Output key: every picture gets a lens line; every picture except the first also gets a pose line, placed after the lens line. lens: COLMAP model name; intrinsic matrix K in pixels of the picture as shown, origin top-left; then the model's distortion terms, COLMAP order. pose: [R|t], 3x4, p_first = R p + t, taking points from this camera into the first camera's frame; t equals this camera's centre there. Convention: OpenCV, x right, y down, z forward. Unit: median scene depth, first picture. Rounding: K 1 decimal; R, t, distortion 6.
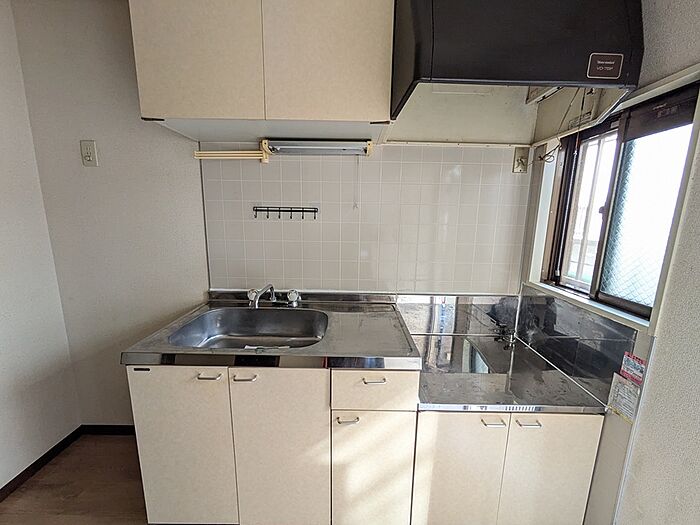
lens RADIAL K [[275.7, 0, 349.9], [0, 275.7, 264.0], [0, 0, 1]] dist [-0.002714, -0.000141]
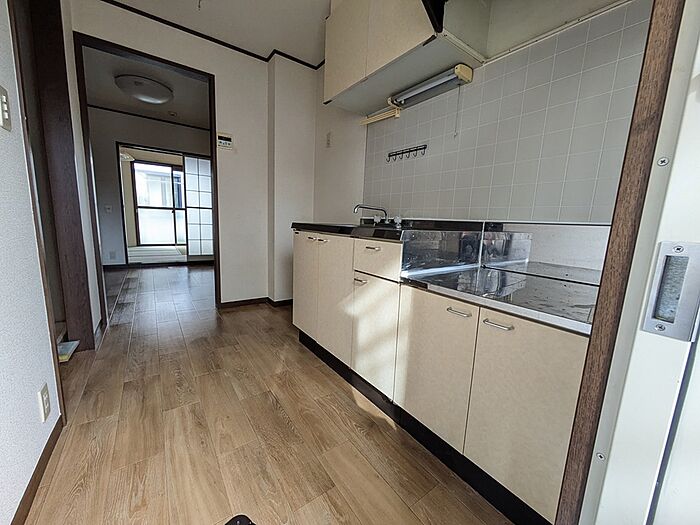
lens RADIAL K [[275.7, 0, 348.6], [0, 275.7, 262.6], [0, 0, 1]] dist [-0.002714, -0.000141]
pose [[0.590537, 0.133586, -0.795878, 0.963250], [-0.176924, 0.983643, 0.033826, 0.432955], [0.787378, 0.120834, 0.604512, 0.141357]]
